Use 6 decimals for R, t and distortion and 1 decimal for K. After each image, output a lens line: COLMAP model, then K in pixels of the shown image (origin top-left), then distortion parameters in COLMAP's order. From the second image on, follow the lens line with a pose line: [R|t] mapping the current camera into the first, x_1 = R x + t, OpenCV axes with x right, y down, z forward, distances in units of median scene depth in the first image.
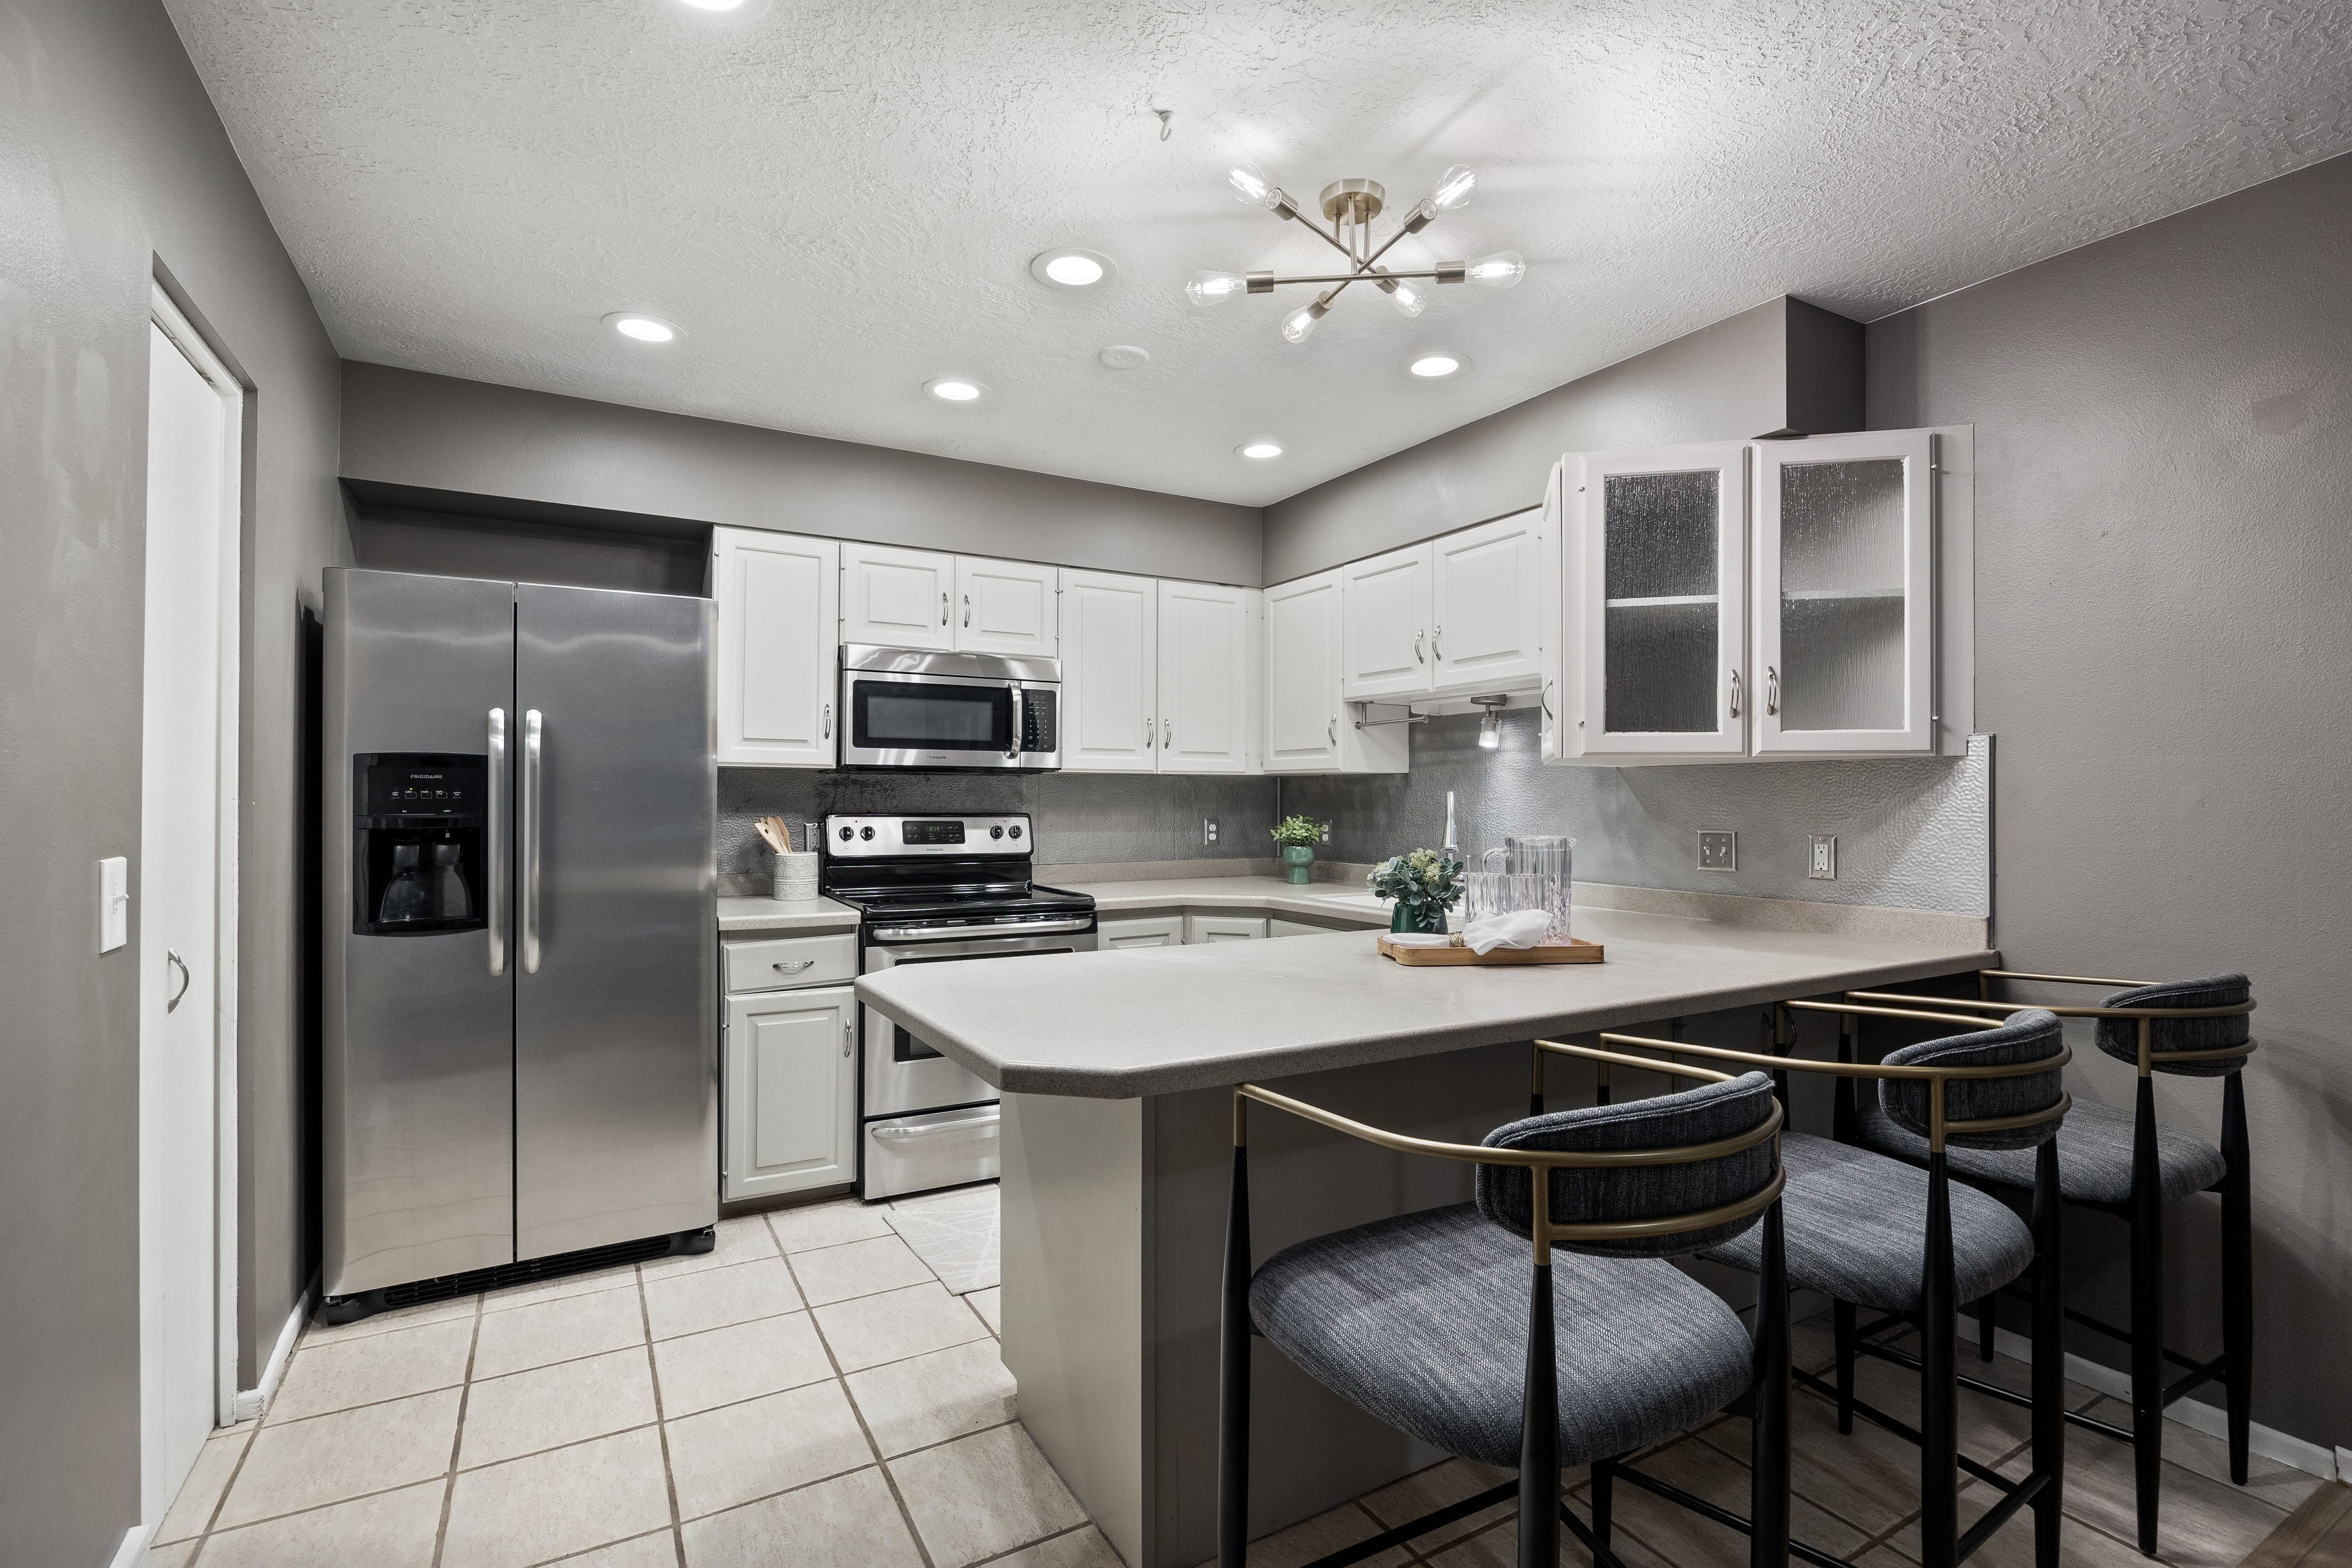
lens RADIAL K [[1078.2, 0, 1159.7], [0, 1078.2, 784.8], [0, 0, 1]] dist [-0.010956, -0.000230]
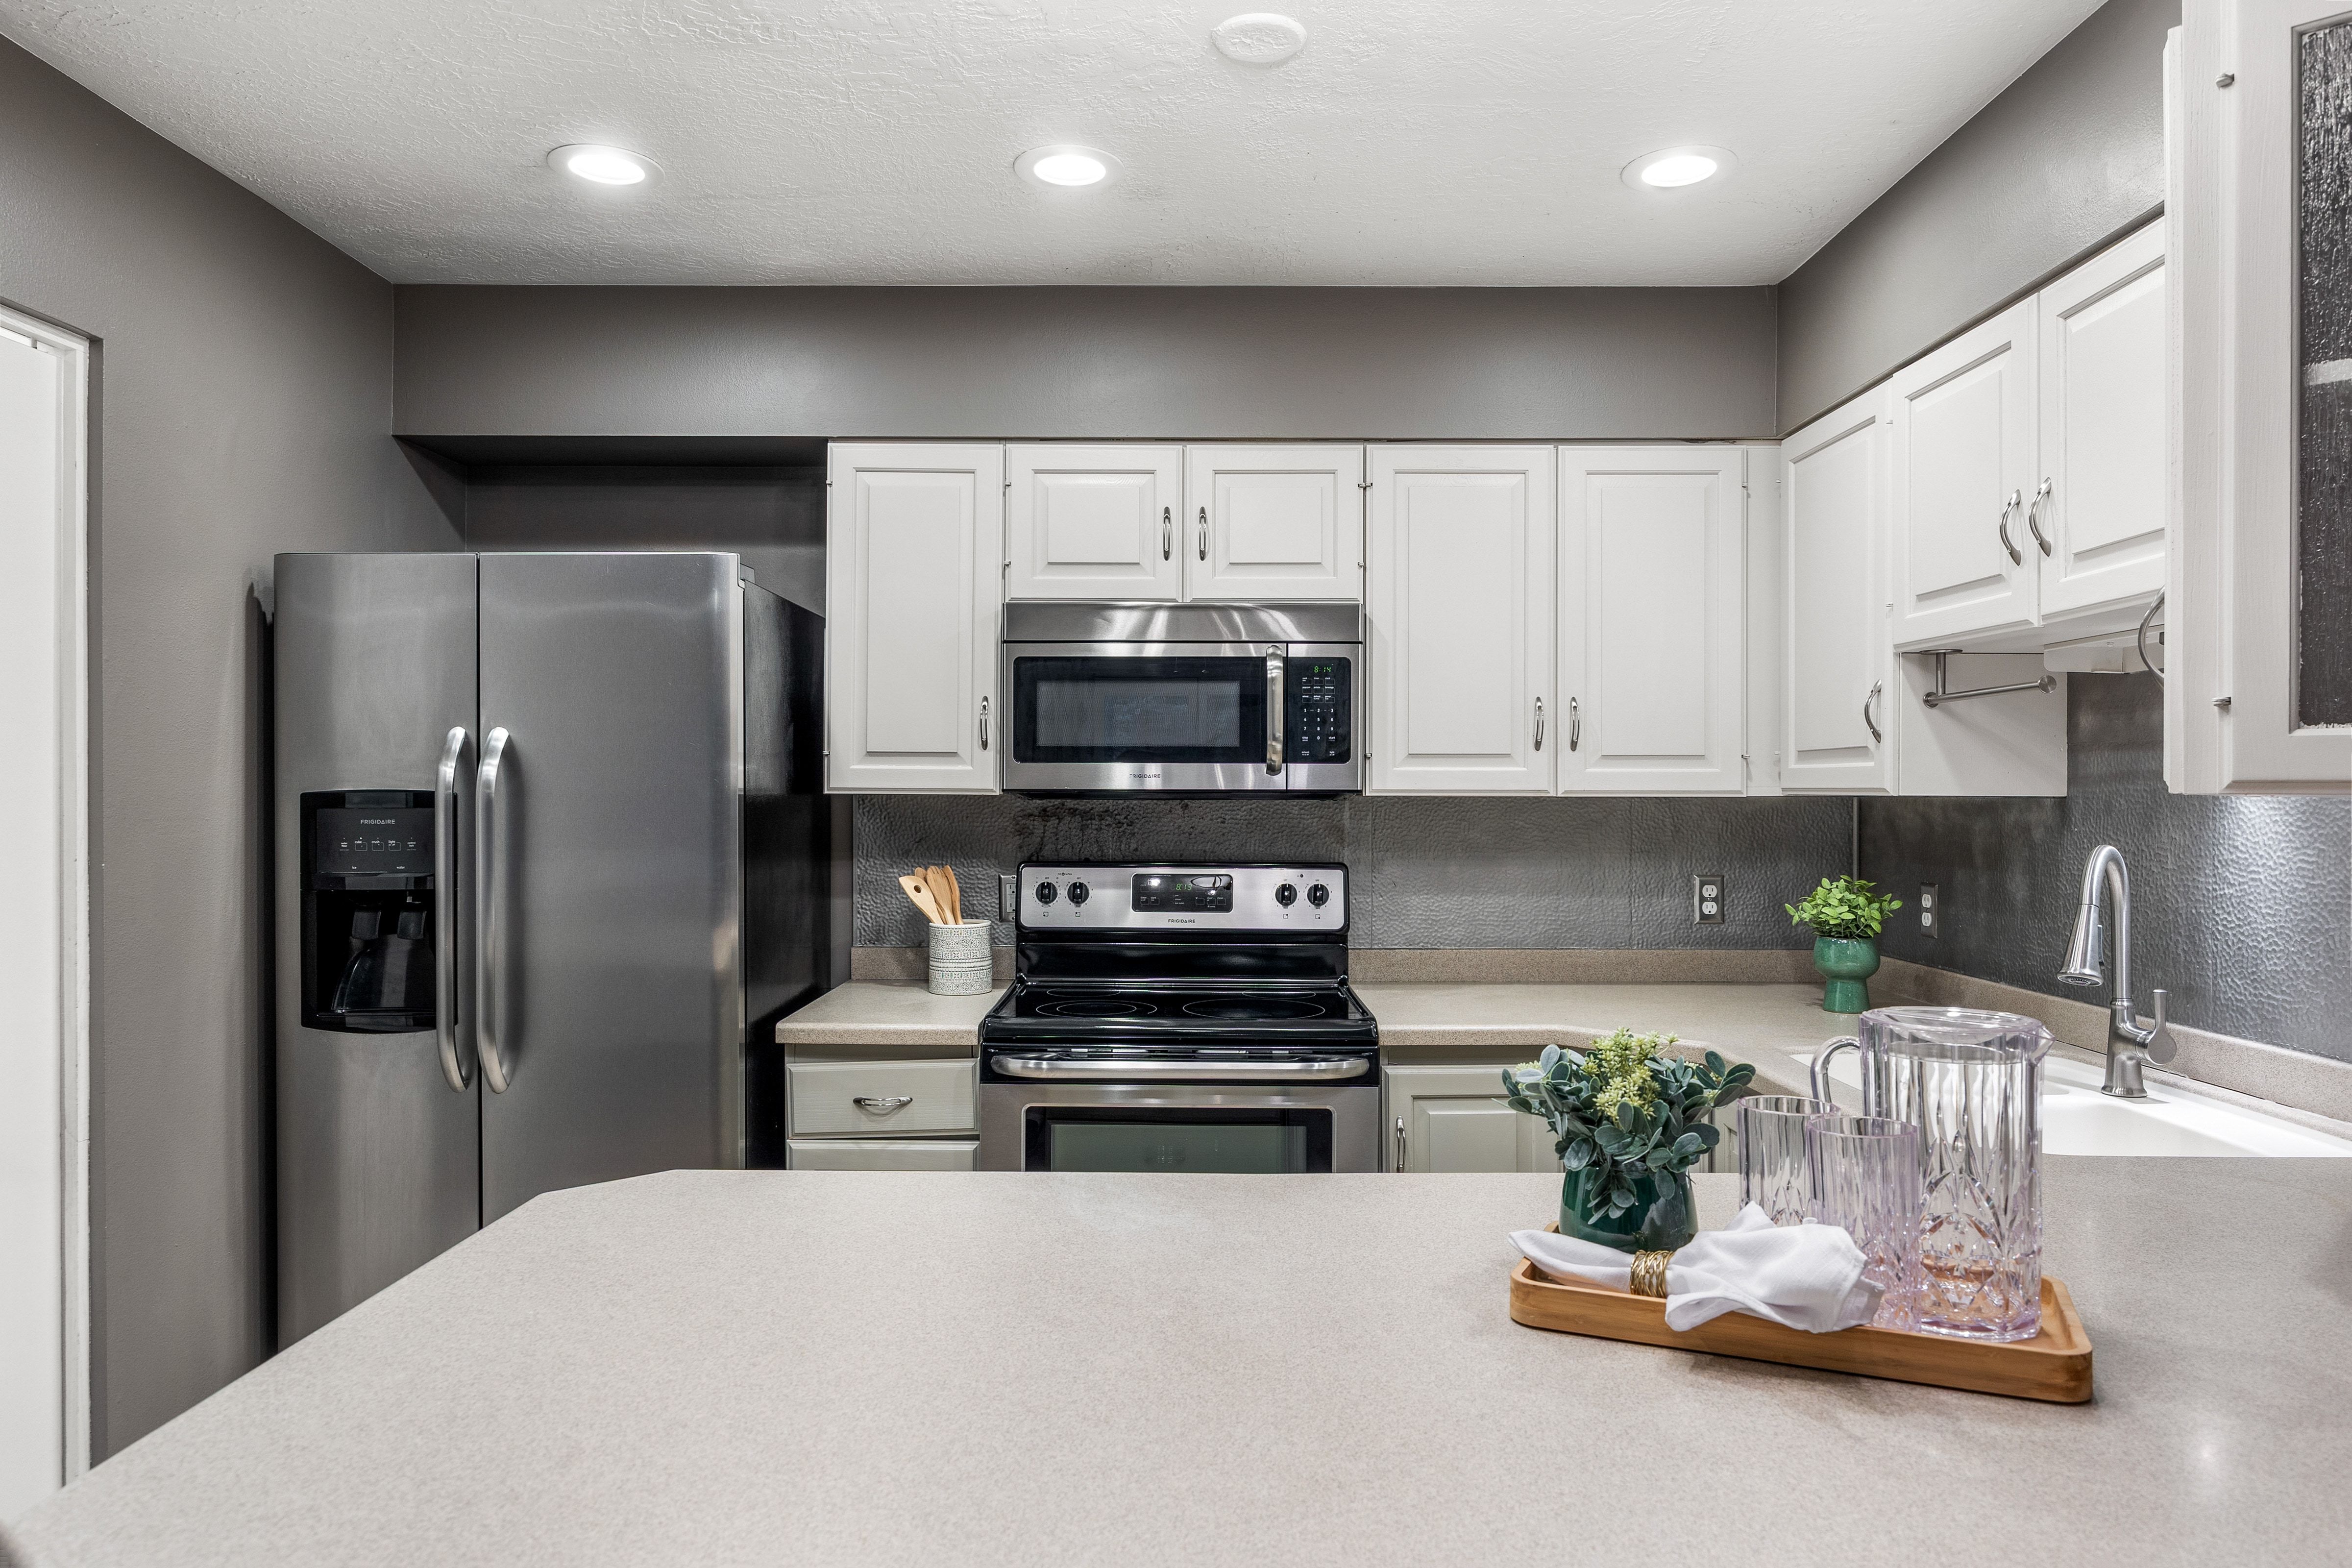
lens RADIAL K [[1510.6, 0, 1204.2], [0, 1510.6, 780.0], [0, 0, 1]] dist [0.003711, -0.002439]
pose [[0.874058, -0.006221, -0.485781, 0.232502], [0.008244, 0.999964, 0.002028, -0.023550], [0.485751, -0.005777, 0.874078, 0.250388]]
